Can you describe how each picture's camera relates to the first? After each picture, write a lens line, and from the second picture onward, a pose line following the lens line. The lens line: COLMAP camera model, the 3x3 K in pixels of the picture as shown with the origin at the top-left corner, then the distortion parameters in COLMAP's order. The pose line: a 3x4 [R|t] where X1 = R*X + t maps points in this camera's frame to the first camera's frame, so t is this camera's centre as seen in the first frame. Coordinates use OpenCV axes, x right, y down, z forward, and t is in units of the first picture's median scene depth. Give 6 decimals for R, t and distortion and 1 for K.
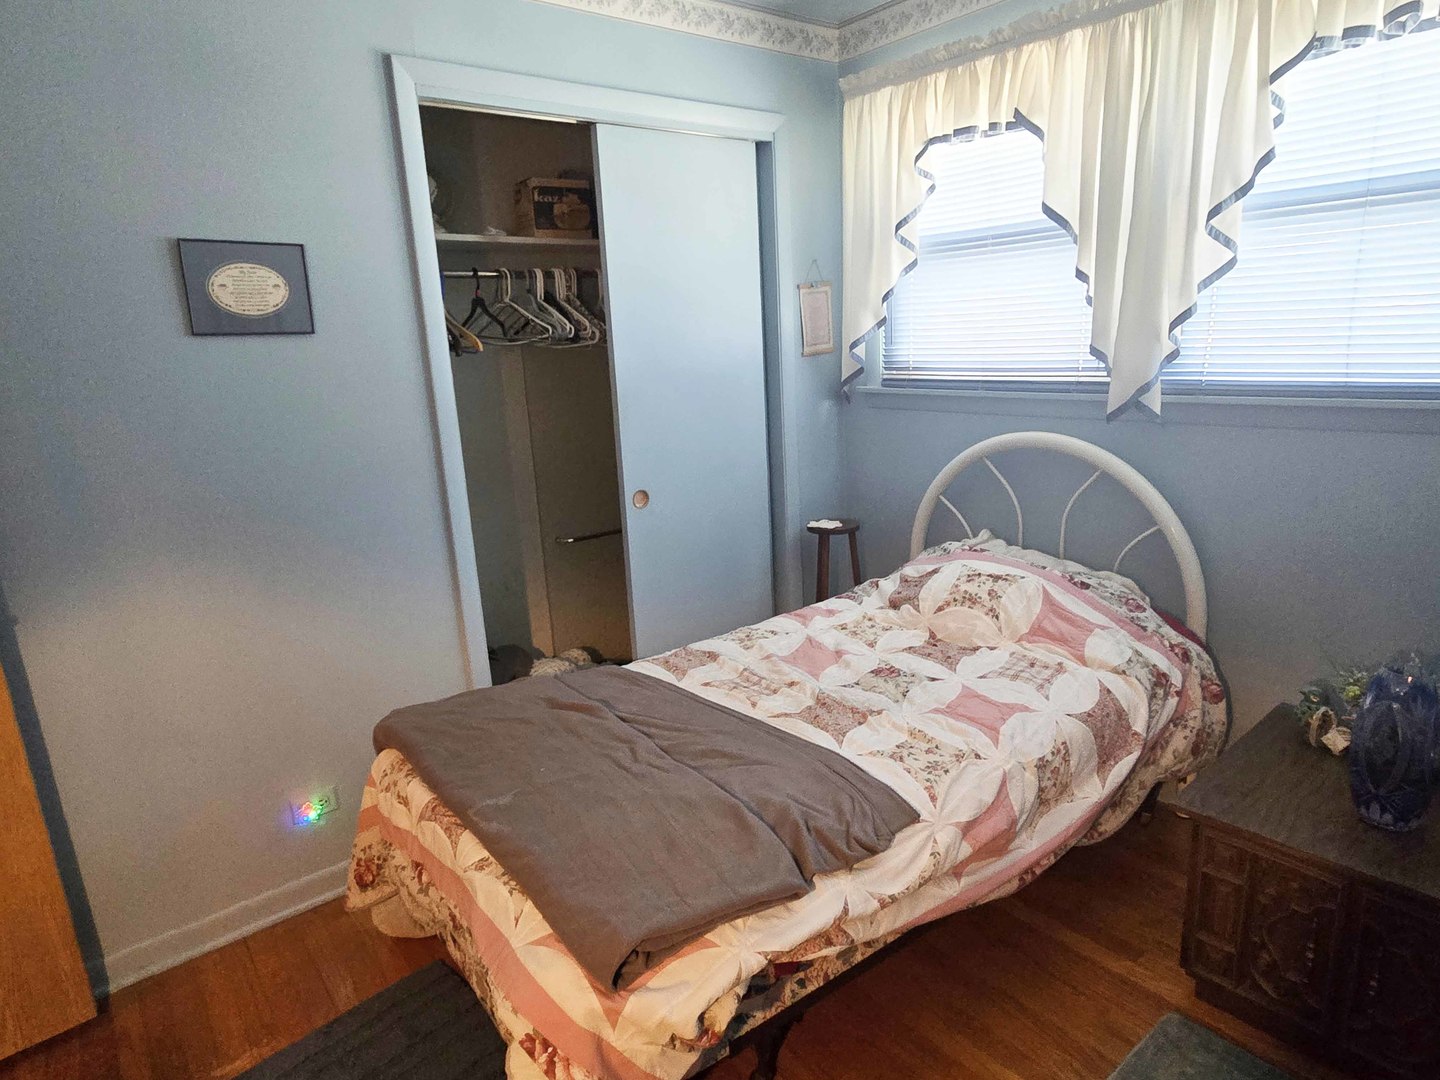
lens RADIAL K [[858.5, 0, 718.2], [0, 858.5, 545.0], [0, 0, 1]] dist [-0.004605, 0.001123]
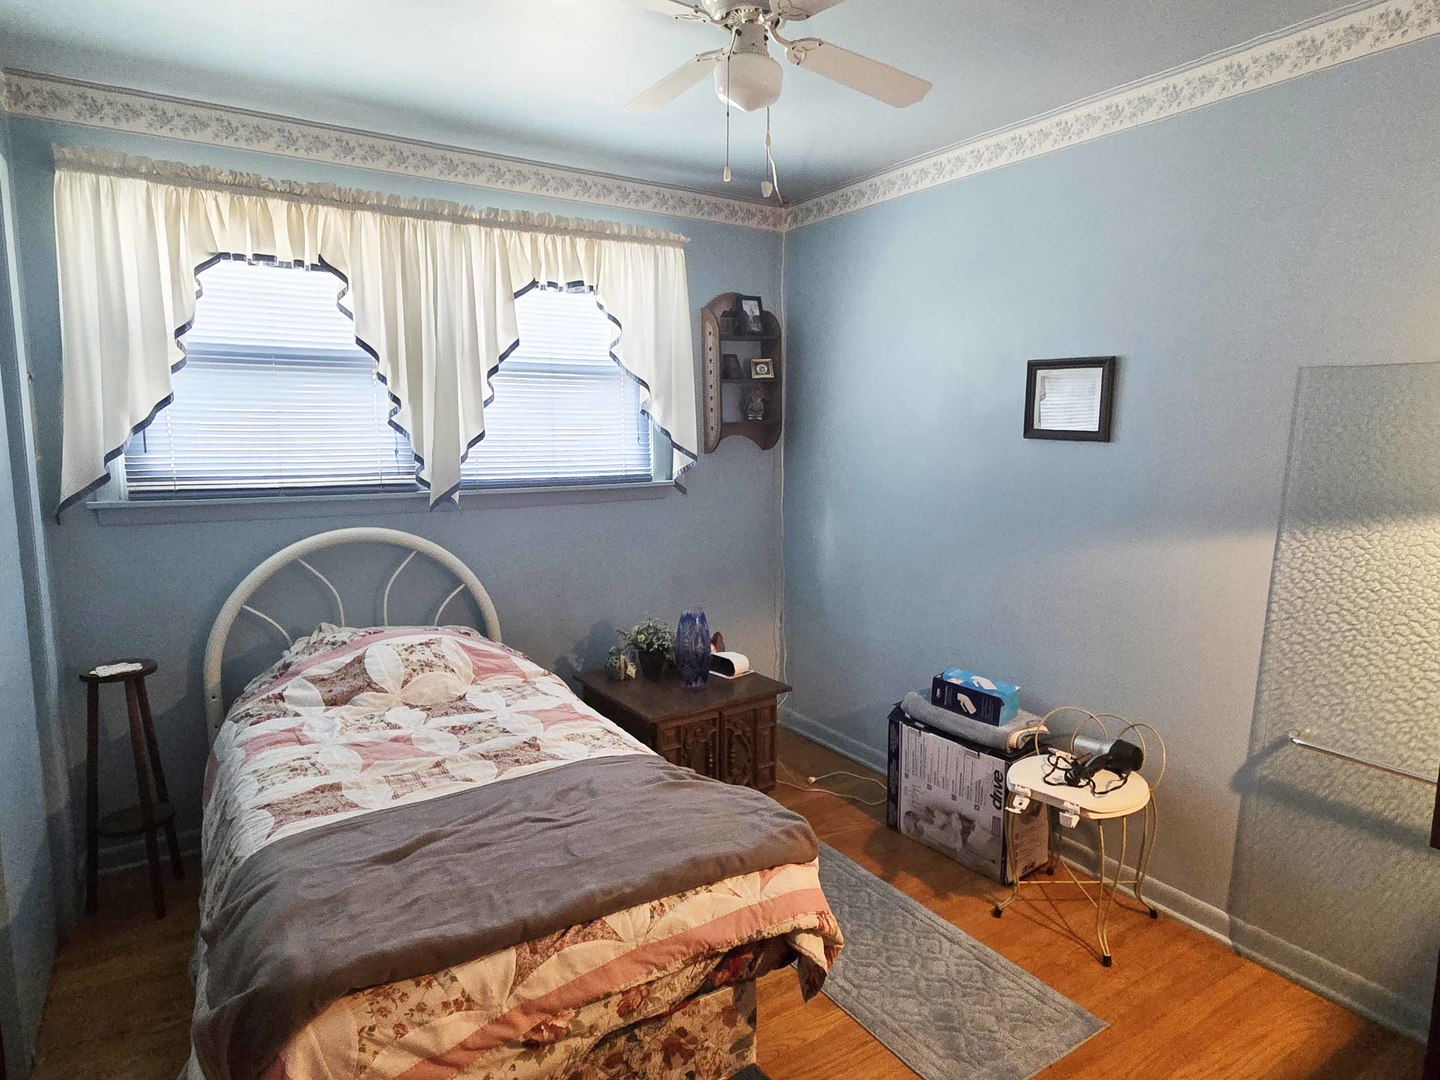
lens RADIAL K [[858.5, 0, 718.2], [0, 858.5, 545.0], [0, 0, 1]] dist [-0.004605, 0.001123]
pose [[0.105051, -0.087267, 0.990631, -0.797491], [0.227984, 0.971725, 0.061425, -0.075785], [-0.967981, 0.219395, 0.121976, 0.428261]]
